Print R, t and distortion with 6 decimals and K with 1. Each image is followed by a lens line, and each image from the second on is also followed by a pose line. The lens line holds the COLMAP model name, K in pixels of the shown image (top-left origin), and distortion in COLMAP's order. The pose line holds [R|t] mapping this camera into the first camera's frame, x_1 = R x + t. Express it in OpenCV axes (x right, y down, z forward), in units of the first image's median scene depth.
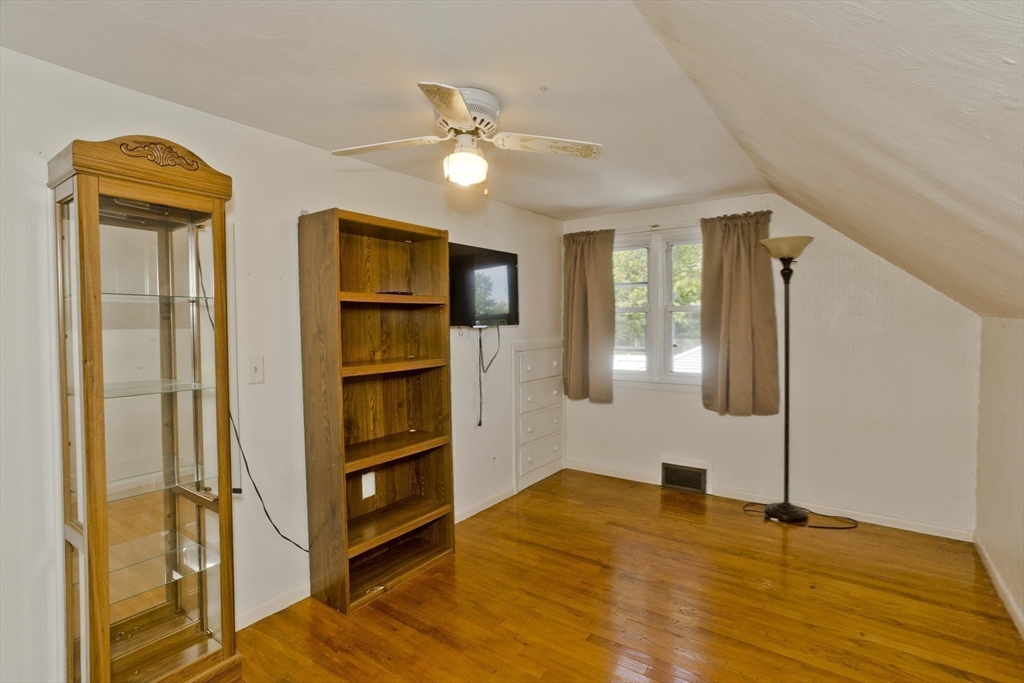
lens RADIAL K [[493.1, 0, 517.5], [0, 493.1, 330.7], [0, 0, 1]] dist [-0.041554, 0.022148]
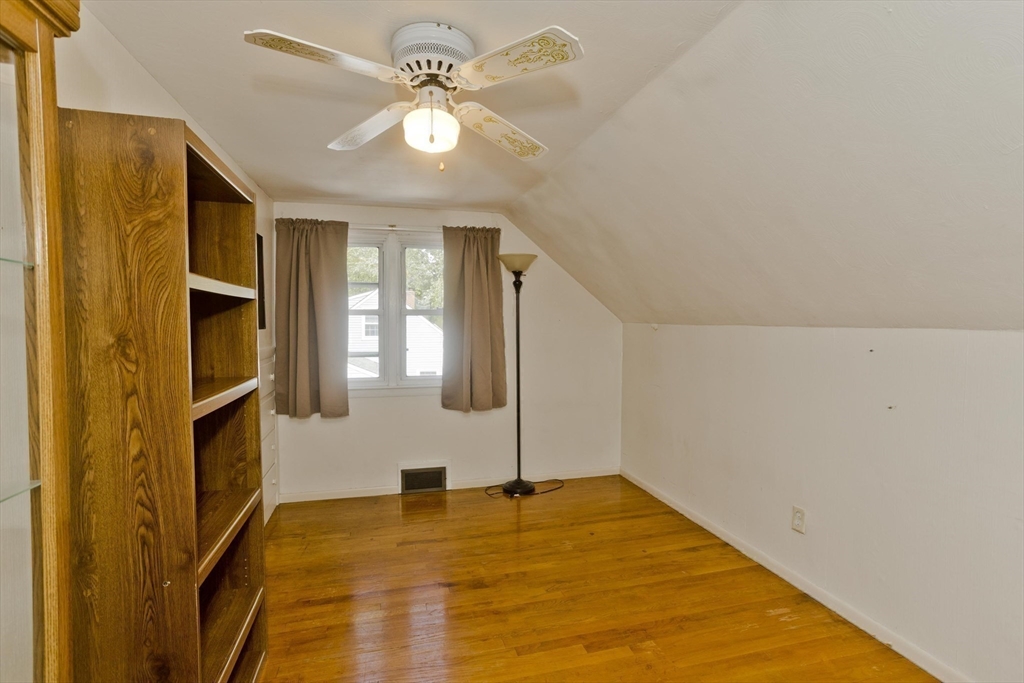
lens RADIAL K [[493.1, 0, 520.8], [0, 493.1, 336.2], [0, 0, 1]] dist [-0.041554, 0.022148]
pose [[0.643281, -0.015195, 0.765480, -0.335854], [0.012939, 0.999876, 0.008975, -0.002914], [-0.765521, 0.004131, 0.643398, 0.214961]]
